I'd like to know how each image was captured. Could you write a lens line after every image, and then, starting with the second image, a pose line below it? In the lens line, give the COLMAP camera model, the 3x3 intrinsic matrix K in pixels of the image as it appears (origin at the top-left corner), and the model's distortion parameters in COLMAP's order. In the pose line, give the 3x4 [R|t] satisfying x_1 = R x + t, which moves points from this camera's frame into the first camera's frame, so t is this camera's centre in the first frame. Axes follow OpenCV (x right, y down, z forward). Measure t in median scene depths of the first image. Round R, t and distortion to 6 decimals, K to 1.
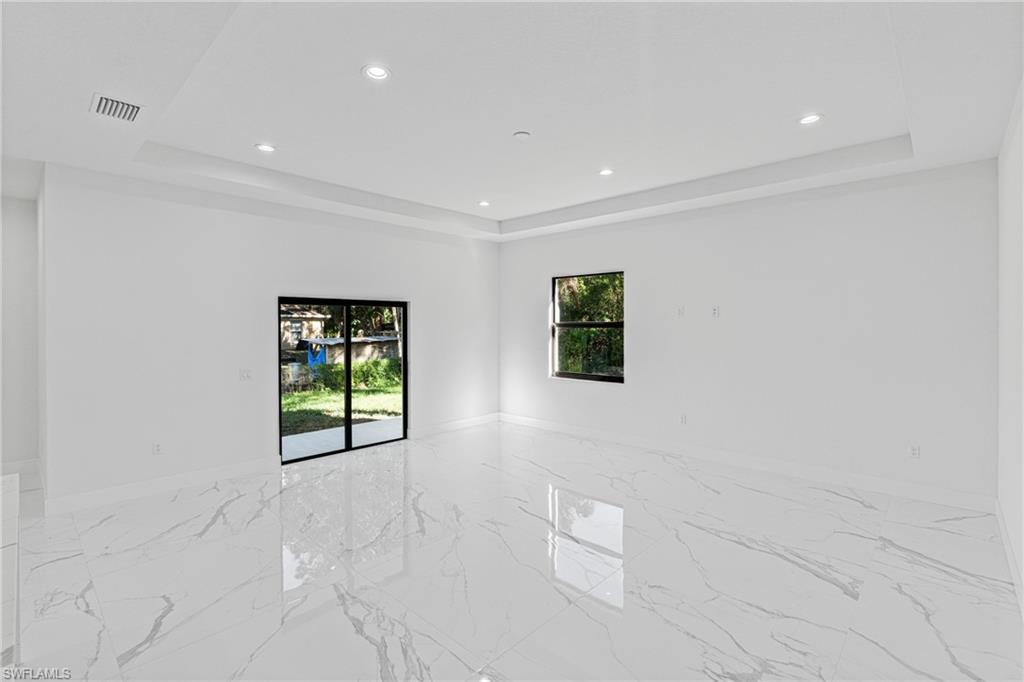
lens RADIAL K [[467.3, 0, 506.2], [0, 467.3, 333.8], [0, 0, 1]] dist [-0.006096, 0.000292]
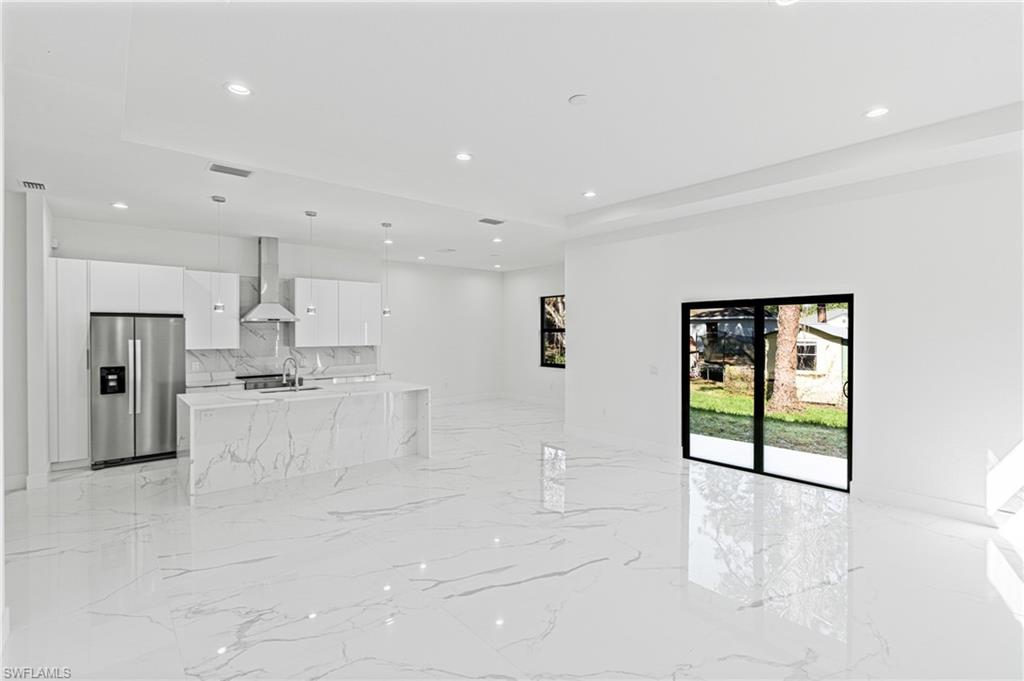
lens RADIAL K [[467.3, 0, 507.9], [0, 467.3, 333.2], [0, 0, 1]] dist [-0.006096, 0.000292]
pose [[-0.095649, 0.007449, -0.995387, 0.669333], [-0.013890, 0.999865, 0.008818, -0.012855], [0.995318, 0.014670, -0.095533, 0.728688]]
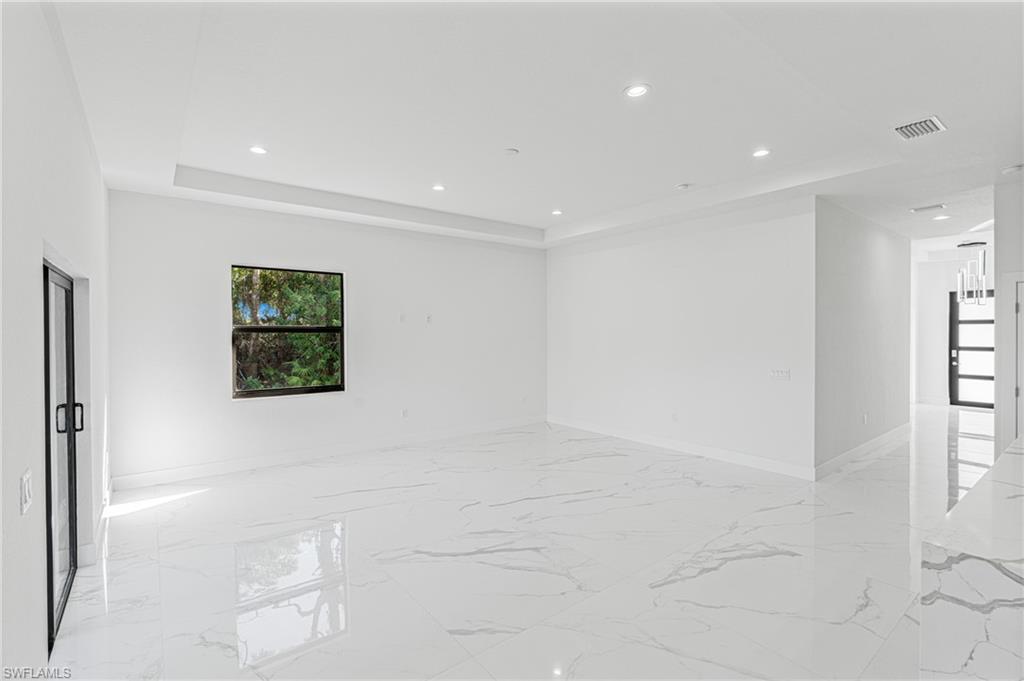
lens RADIAL K [[467.3, 0, 507.4], [0, 467.3, 337.6], [0, 0, 1]] dist [-0.006096, 0.000292]
pose [[0.154738, -0.011708, 0.987886, -0.787148], [0.017580, 0.999804, 0.009096, -0.006620], [-0.987799, 0.015960, 0.154913, 0.643978]]
